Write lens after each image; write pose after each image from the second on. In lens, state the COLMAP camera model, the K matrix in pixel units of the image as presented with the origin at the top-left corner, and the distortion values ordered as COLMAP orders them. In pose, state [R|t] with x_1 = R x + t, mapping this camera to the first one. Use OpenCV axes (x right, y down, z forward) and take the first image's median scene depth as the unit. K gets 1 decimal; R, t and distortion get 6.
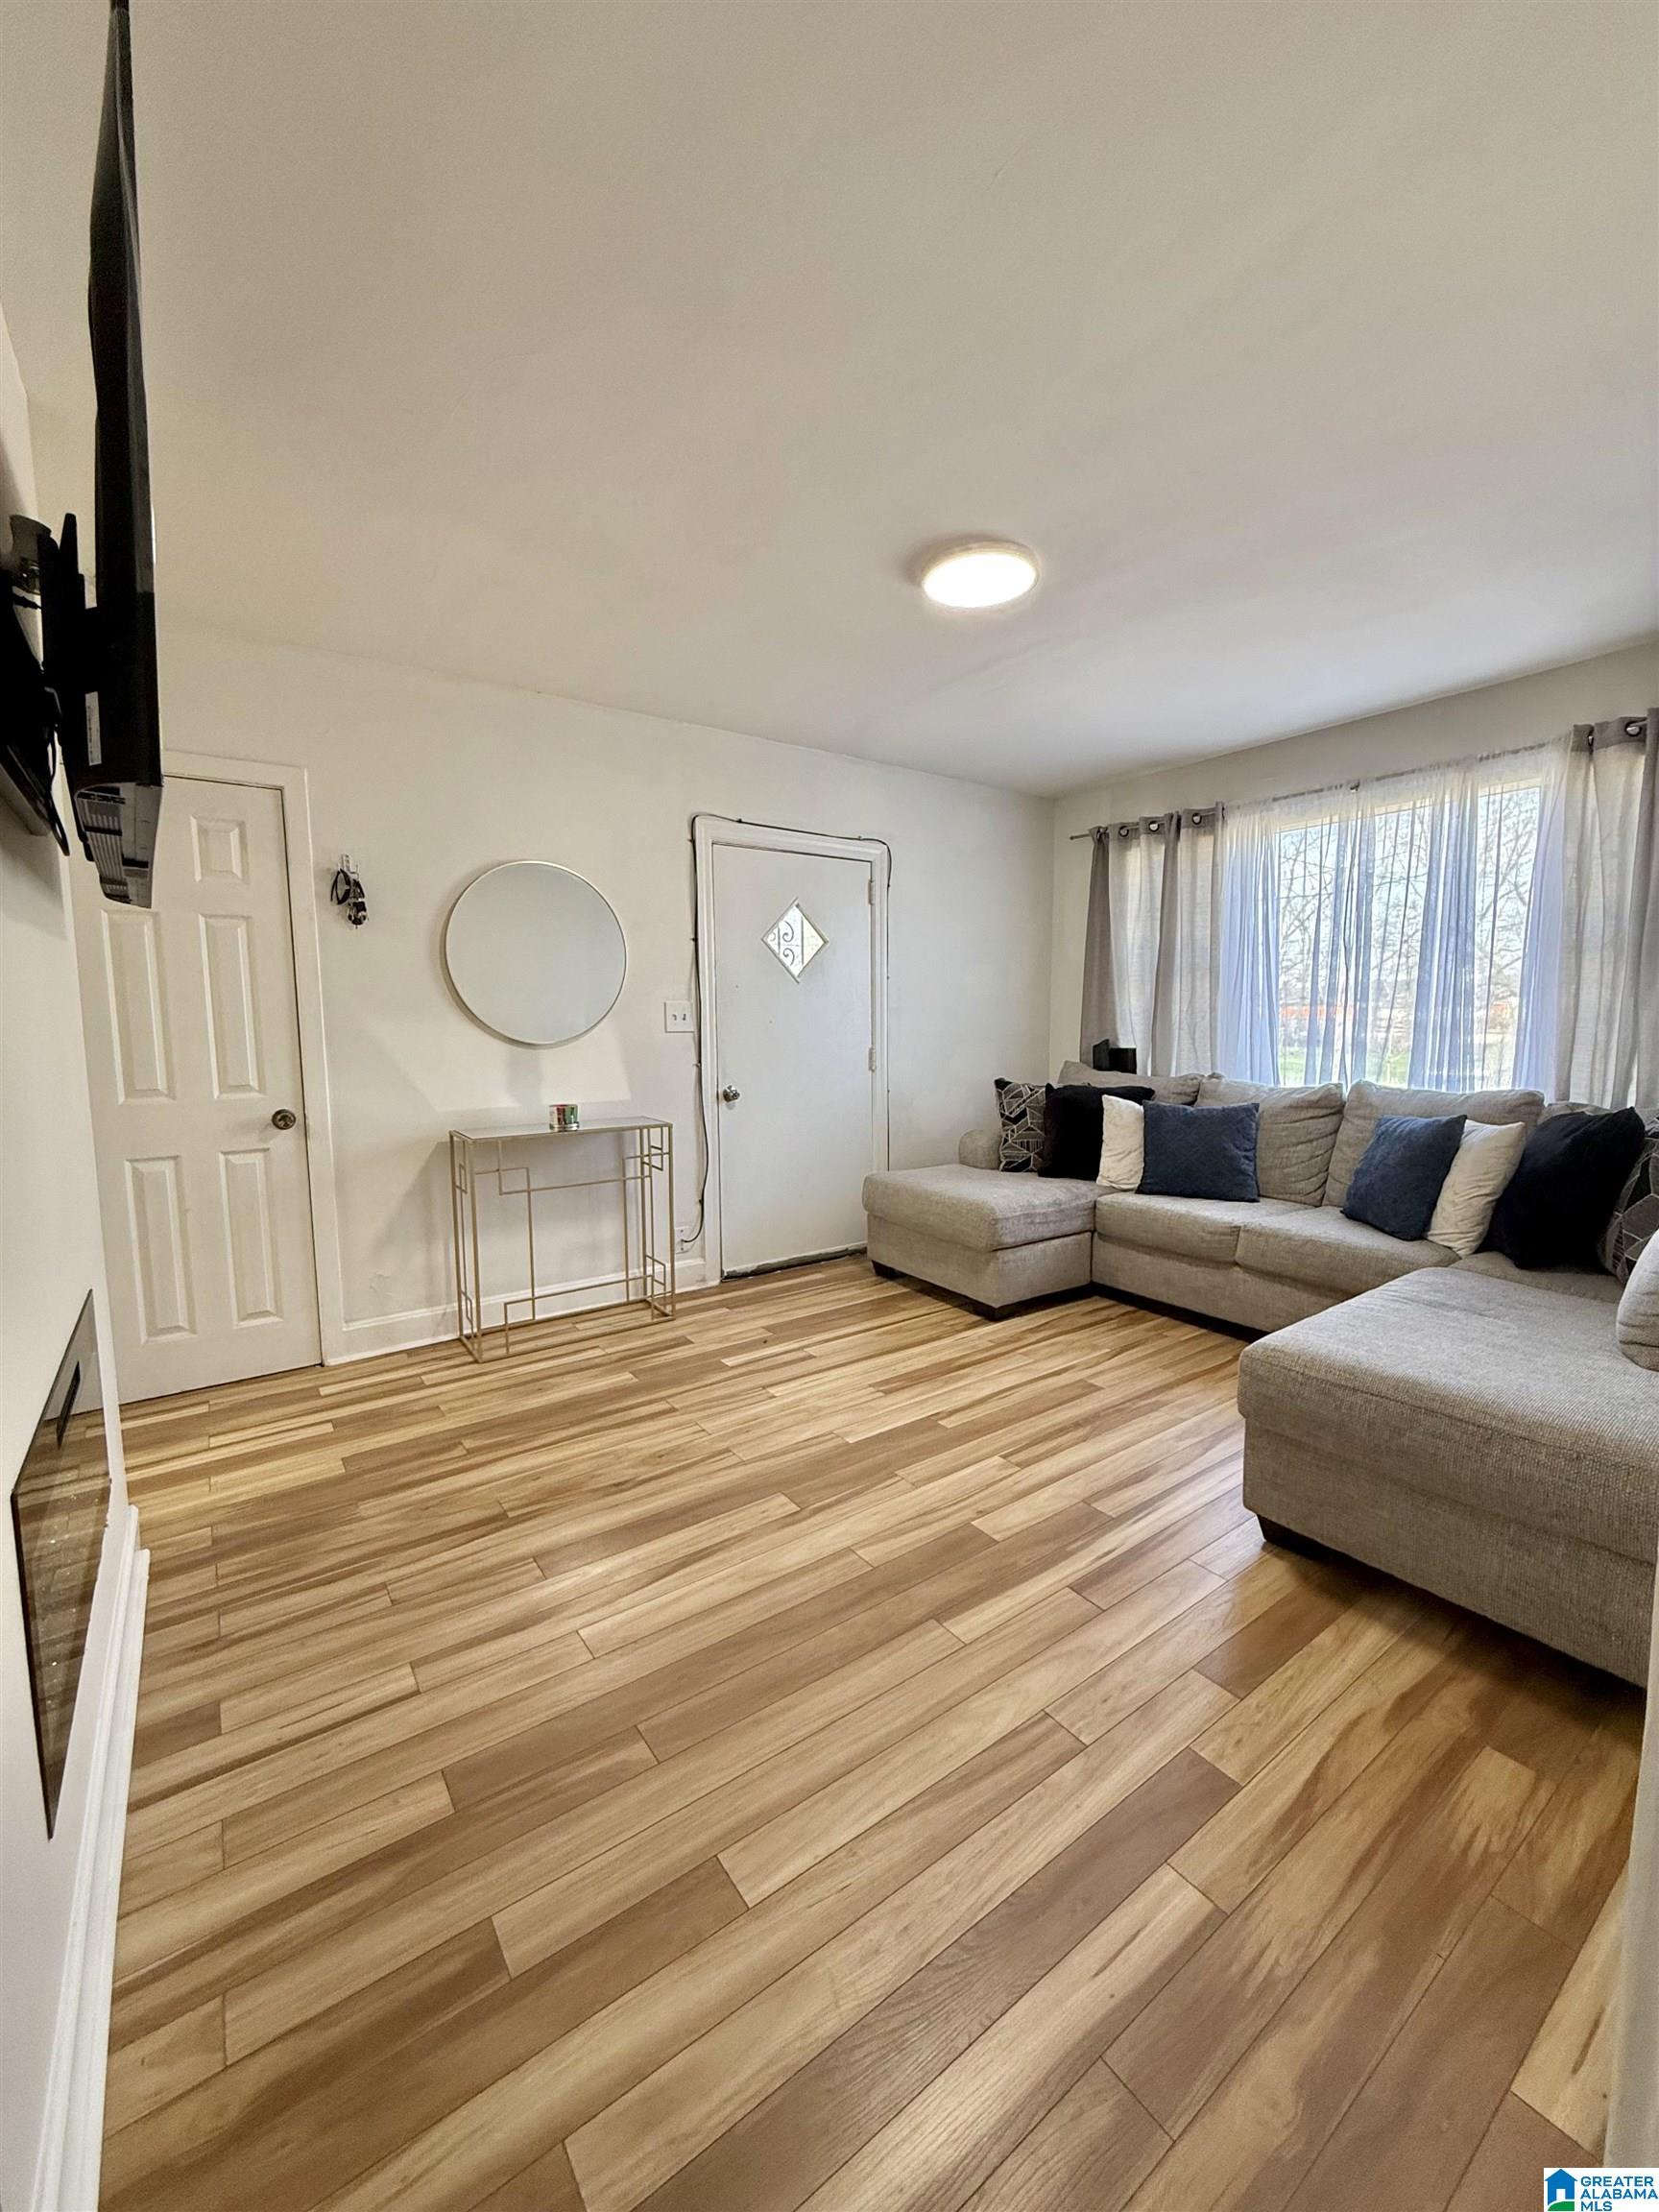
lens RADIAL K [[881.8, 0, 828.5], [0, 881.8, 1105.0], [0, 0, 1]] dist [0.002114, 0.000049]
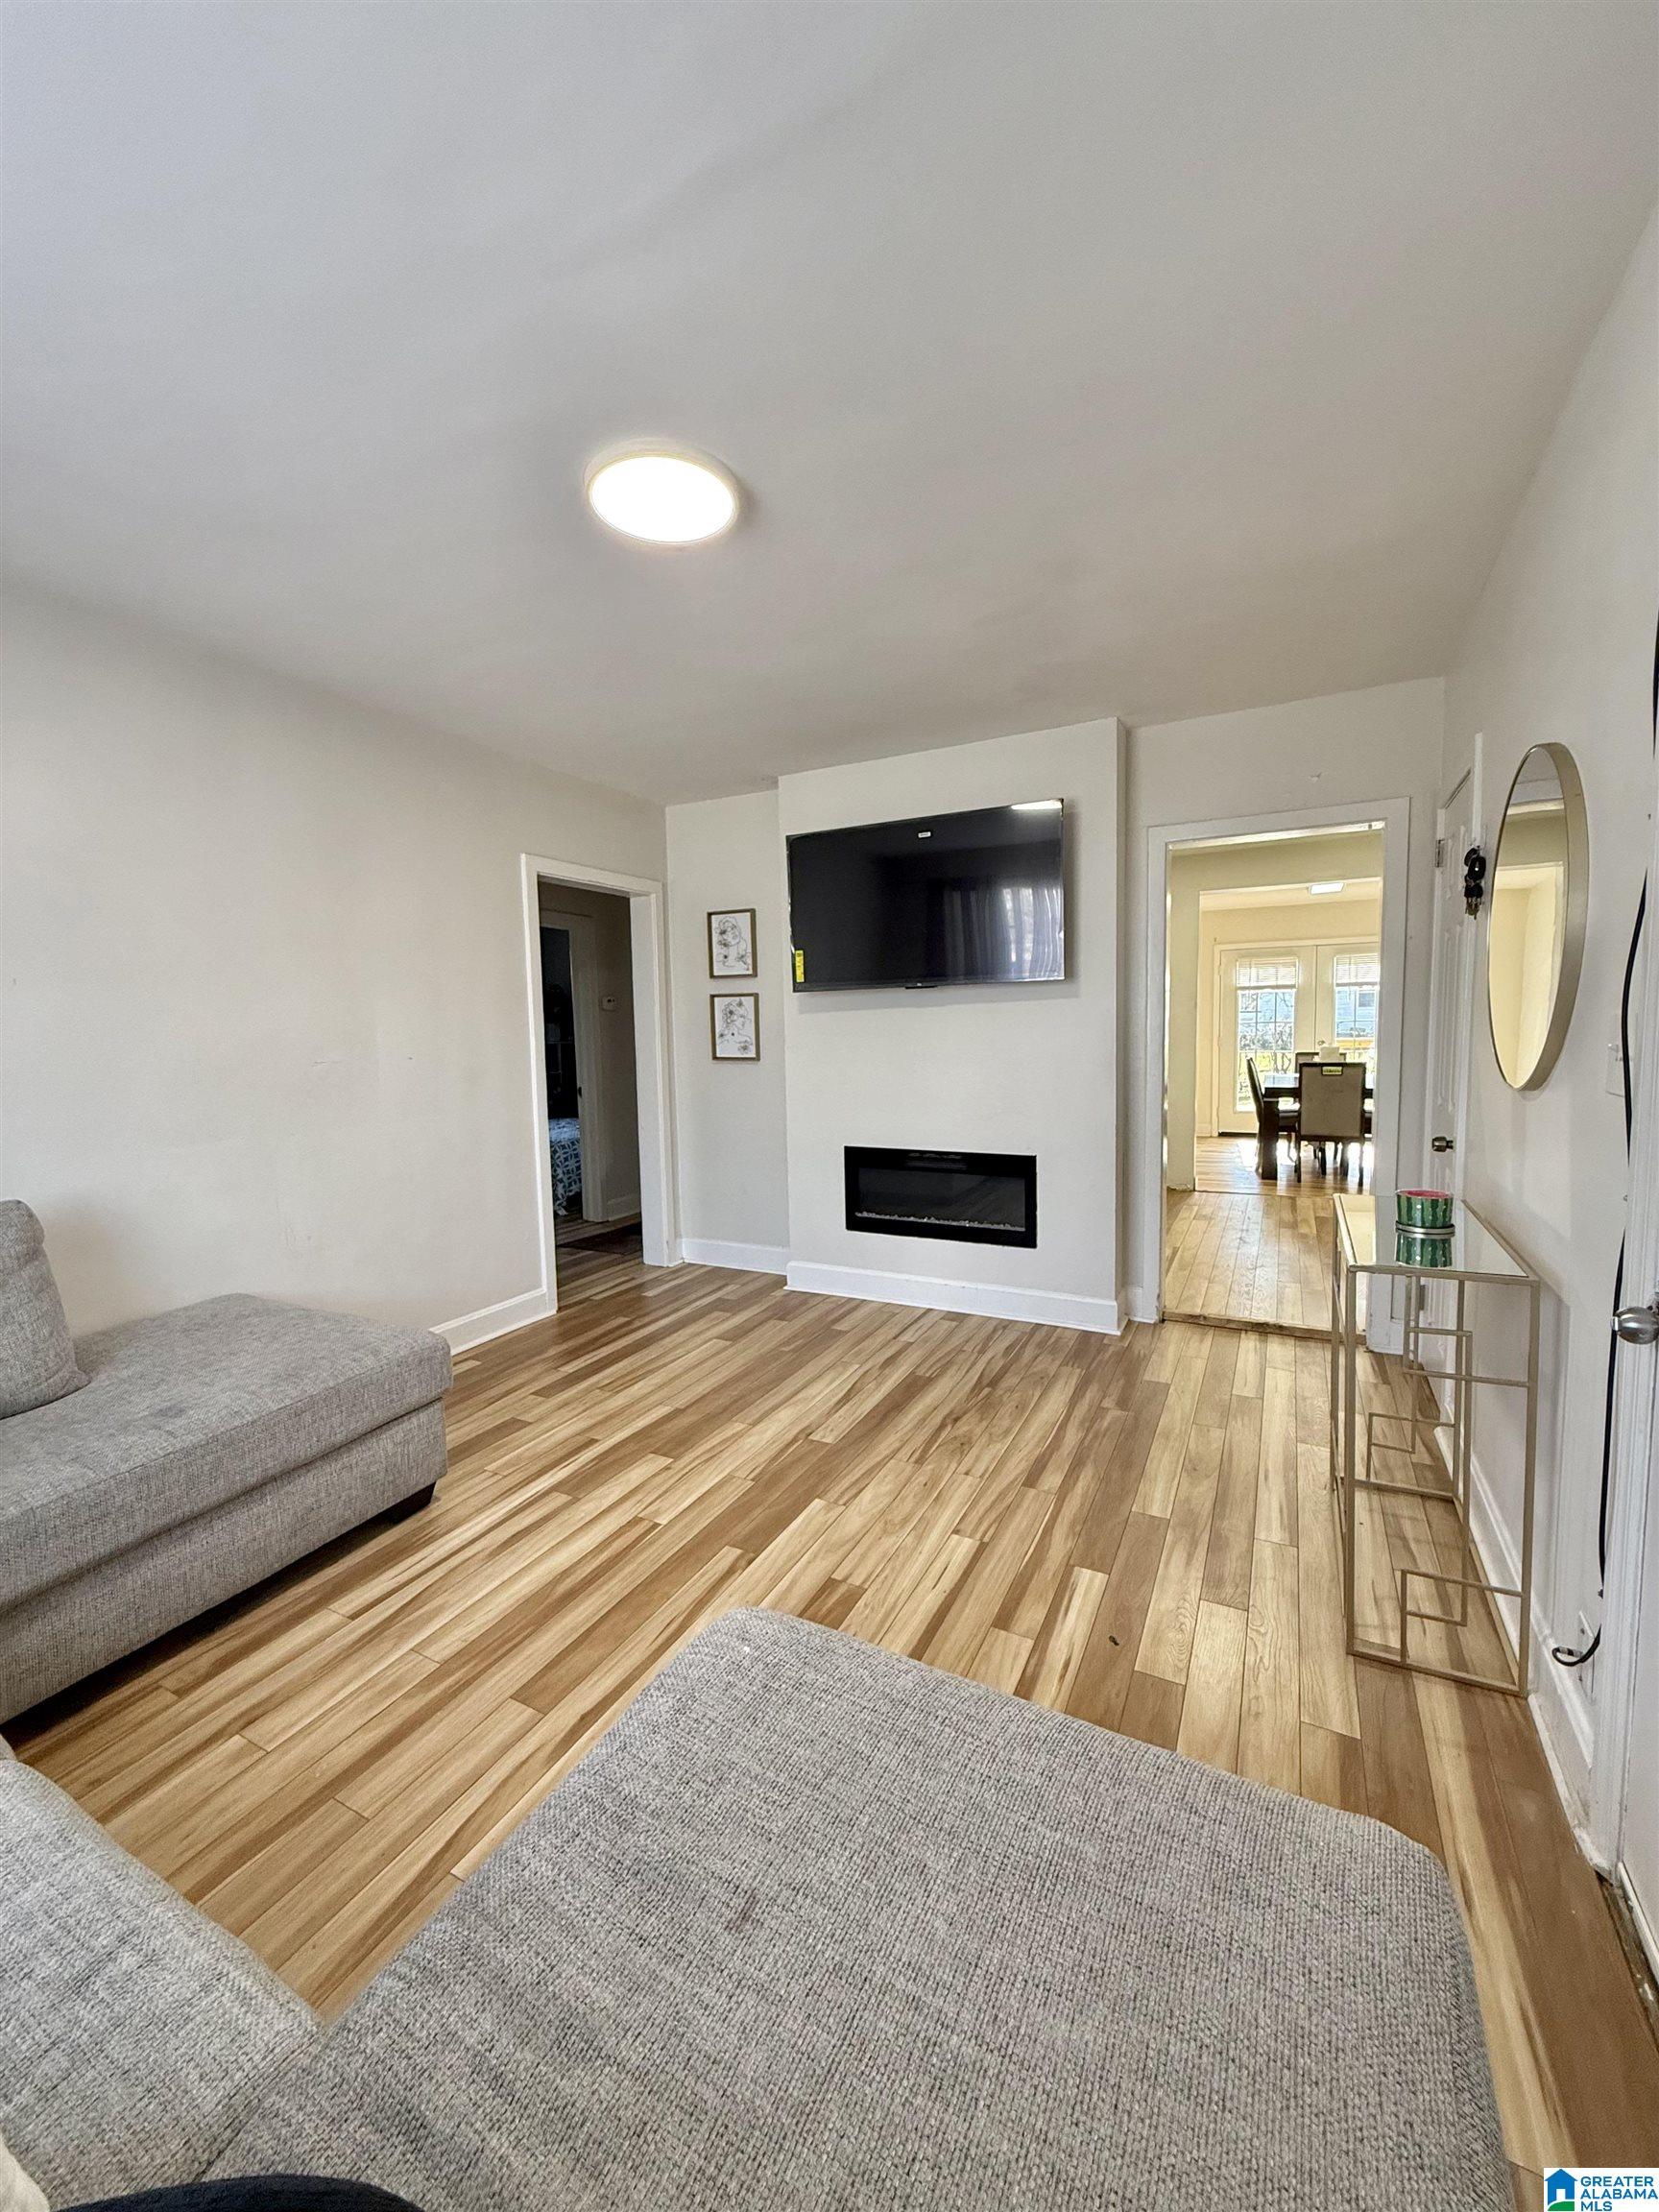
lens RADIAL K [[881.8, 0, 827.2], [0, 881.8, 1102.1], [0, 0, 1]] dist [0.002114, 0.000049]
pose [[-0.893650, 0.066855, -0.443758, 0.467002], [-0.015678, 0.983586, 0.179757, -0.241004], [0.448492, 0.167597, -0.877933, 2.022928]]
